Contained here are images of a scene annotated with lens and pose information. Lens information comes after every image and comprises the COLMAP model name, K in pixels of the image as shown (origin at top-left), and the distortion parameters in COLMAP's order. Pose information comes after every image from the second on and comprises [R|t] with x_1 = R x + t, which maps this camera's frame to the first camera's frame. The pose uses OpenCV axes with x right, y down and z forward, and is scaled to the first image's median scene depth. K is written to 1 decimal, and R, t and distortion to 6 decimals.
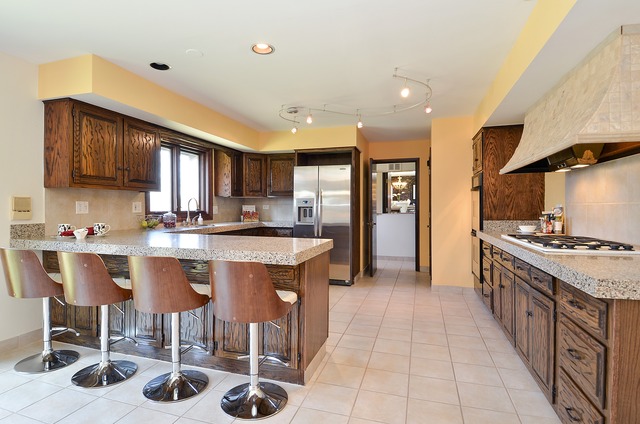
lens RADIAL K [[328.7, 0, 310.4], [0, 328.7, 207.7], [0, 0, 1]] dist [-0.000549, -0.000327]
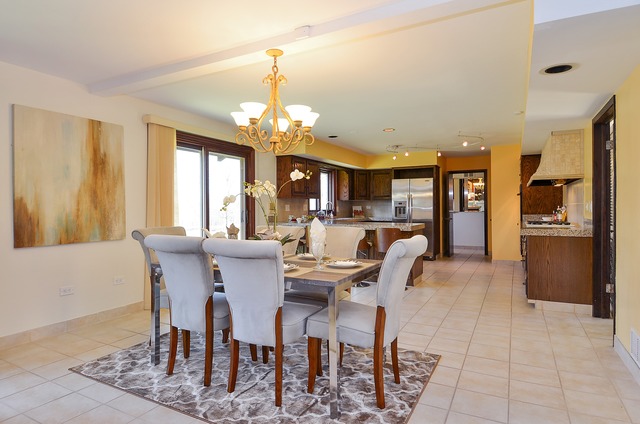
lens RADIAL K [[324.7, 0, 318.6], [0, 324.7, 209.9], [0, 0, 1]] dist [0.001391, 0.000116]
pose [[0.978137, -0.005162, -0.207899, -0.070648], [0.006333, 0.999968, 0.004966, 0.001772], [0.207867, -0.006174, 0.978138, -0.486361]]
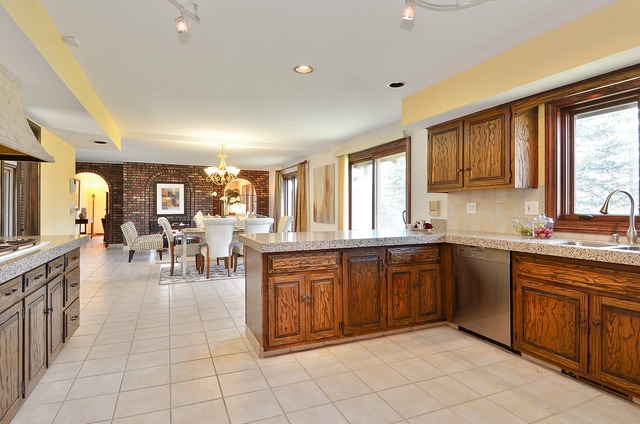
lens RADIAL K [[328.7, 0, 310.4], [0, 328.7, 207.7], [0, 0, 1]] dist [-0.000549, -0.000327]
pose [[-0.744182, -0.001749, -0.667975, 0.304979], [-0.003549, 0.999993, 0.001335, -0.000667], [0.667968, 0.003364, -0.744183, 0.947694]]
